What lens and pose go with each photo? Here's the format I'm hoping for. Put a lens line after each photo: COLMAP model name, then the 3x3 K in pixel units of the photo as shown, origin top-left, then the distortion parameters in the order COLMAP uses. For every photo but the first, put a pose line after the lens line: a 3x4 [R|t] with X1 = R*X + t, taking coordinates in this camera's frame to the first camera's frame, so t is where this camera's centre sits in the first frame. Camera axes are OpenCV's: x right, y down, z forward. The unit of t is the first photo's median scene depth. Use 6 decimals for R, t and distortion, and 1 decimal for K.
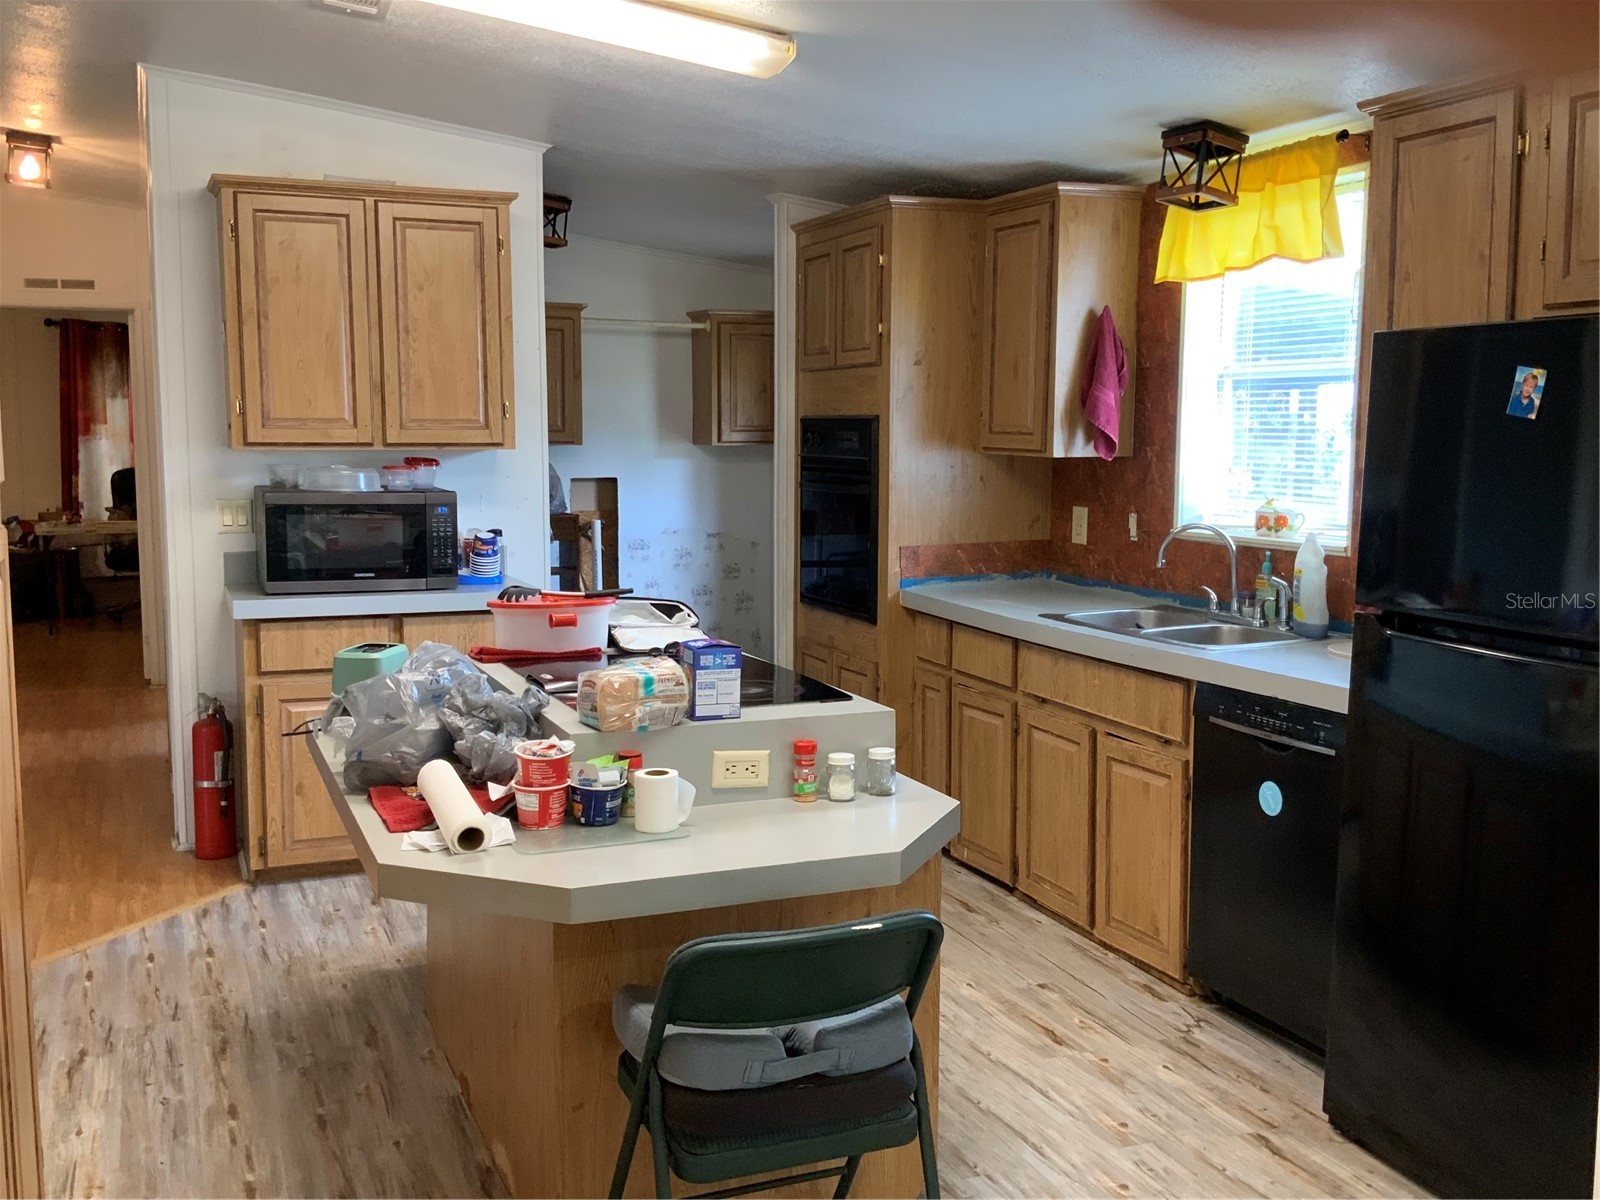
lens RADIAL K [[1539.5, 0, 800.8], [0, 1539.5, 594.7], [0, 0, 1]] dist [-0.000561, -0.002897]
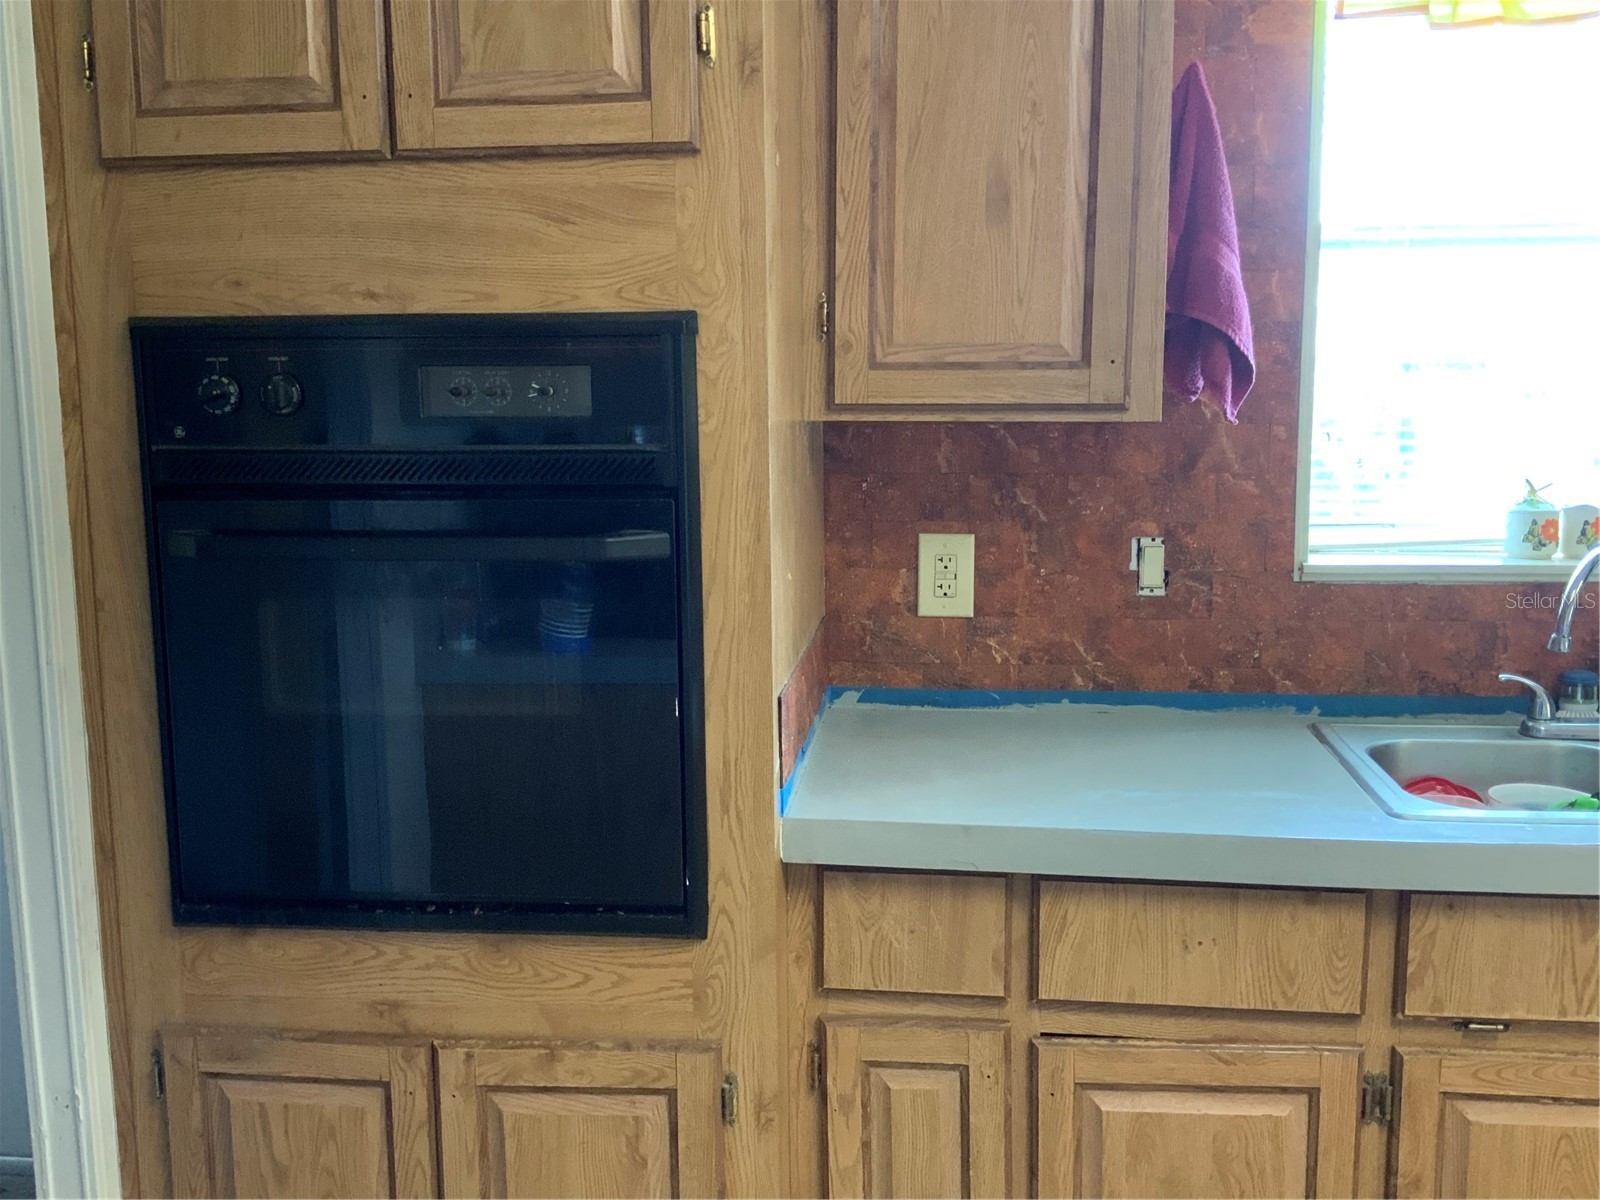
lens RADIAL K [[1539.5, 0, 800.8], [0, 1539.5, 594.7], [0, 0, 1]] dist [-0.000561, -0.002897]
pose [[0.473655, -0.132515, 0.870684, -0.240139], [0.103701, 0.990130, 0.094280, -0.090962], [-0.874584, 0.045634, 0.482722, 0.875539]]
